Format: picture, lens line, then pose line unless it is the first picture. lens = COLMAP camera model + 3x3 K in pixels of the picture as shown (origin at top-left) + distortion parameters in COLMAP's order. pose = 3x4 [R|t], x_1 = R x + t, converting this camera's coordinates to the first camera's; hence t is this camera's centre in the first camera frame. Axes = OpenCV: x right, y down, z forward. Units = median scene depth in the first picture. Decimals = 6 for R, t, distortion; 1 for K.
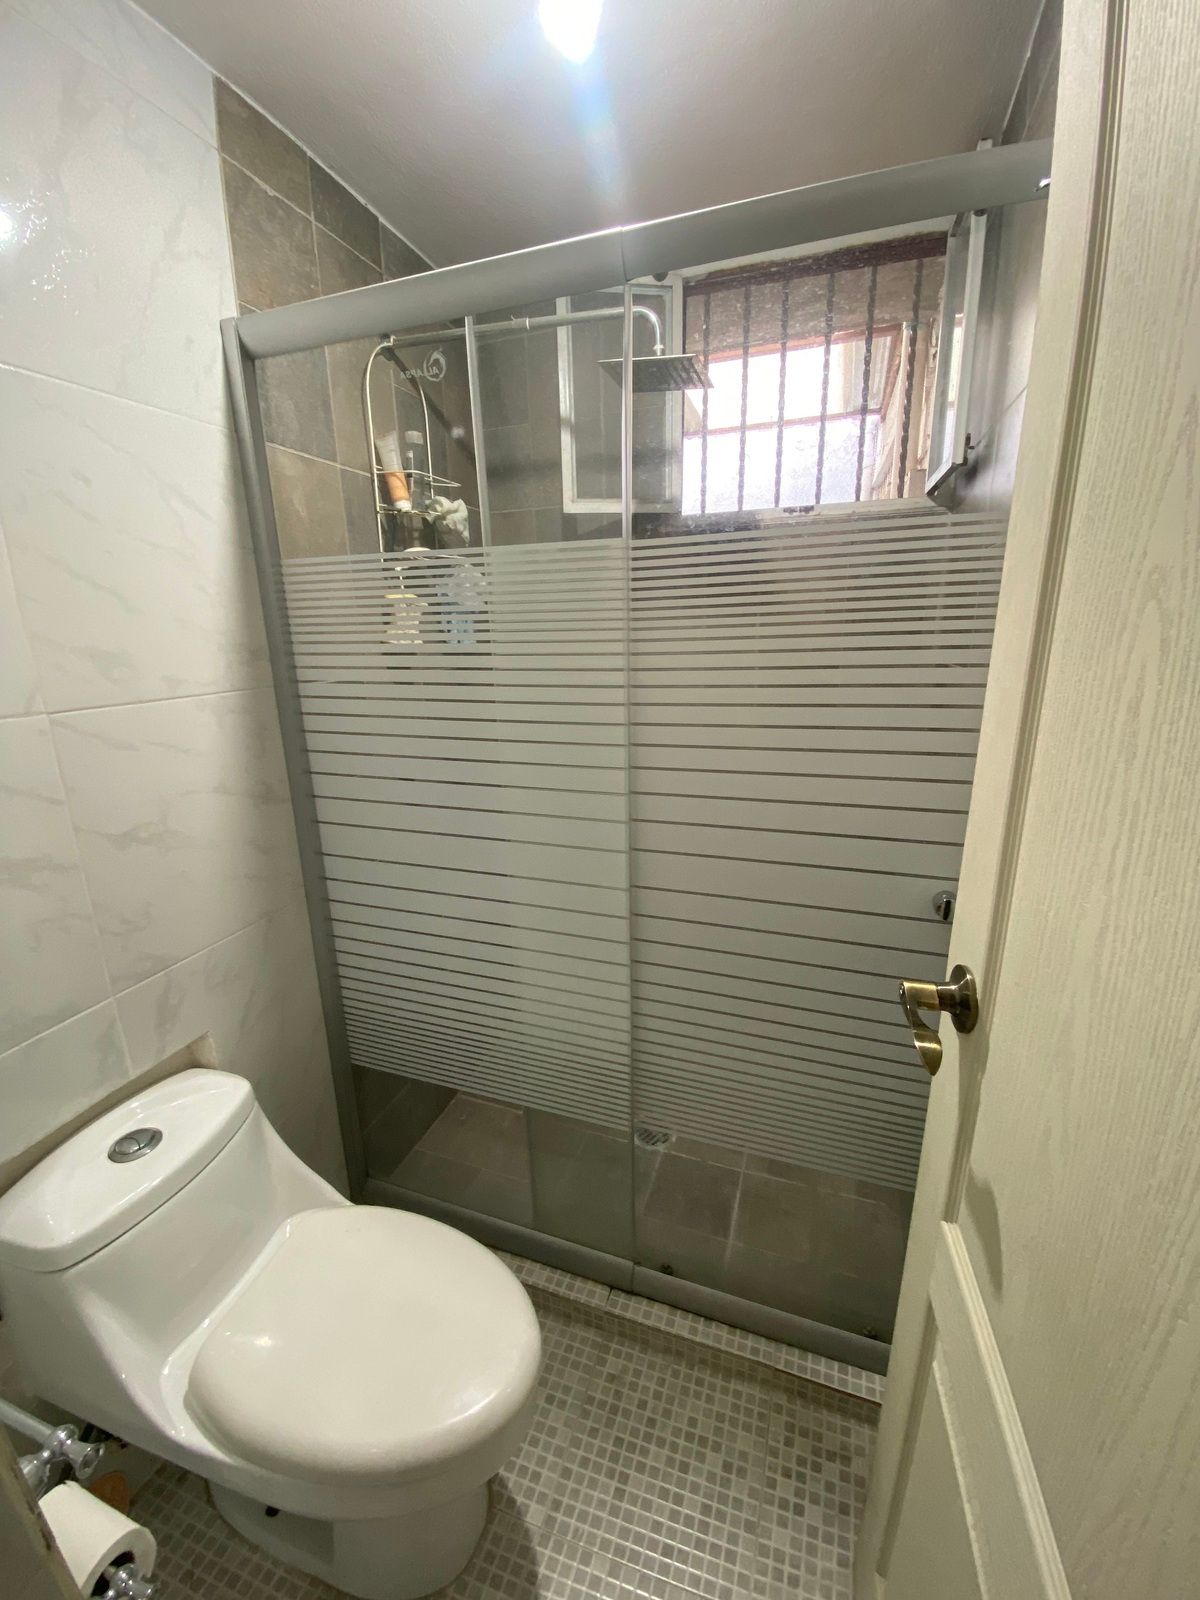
lens RADIAL K [[651.6, 0, 602.8], [0, 651.6, 804.0], [0, 0, 1]] dist [0.032090, -0.023715]
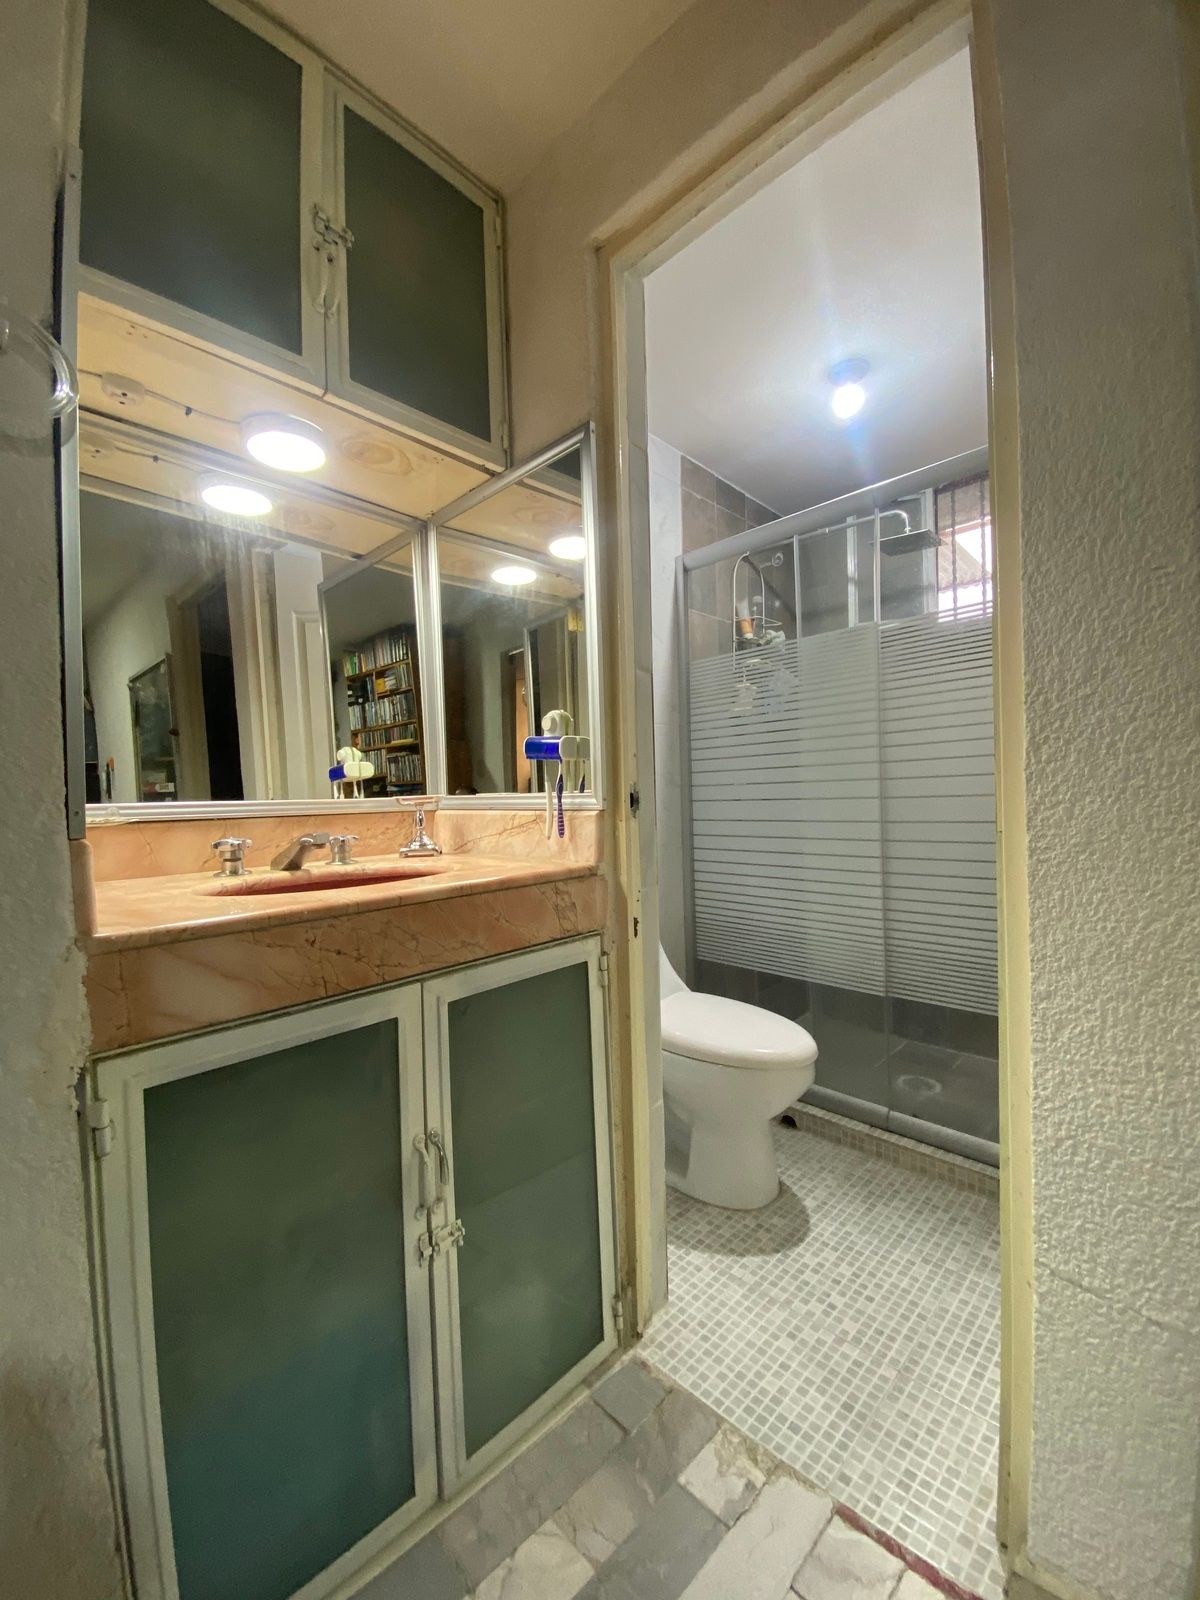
lens RADIAL K [[651.6, 0, 602.8], [0, 651.6, 804.0], [0, 0, 1]] dist [0.032090, -0.023715]
pose [[0.903537, -0.001708, -0.428507, 0.093444], [-0.102333, 0.970198, -0.219643, 0.422653], [0.416112, 0.242306, 0.876435, -0.605984]]
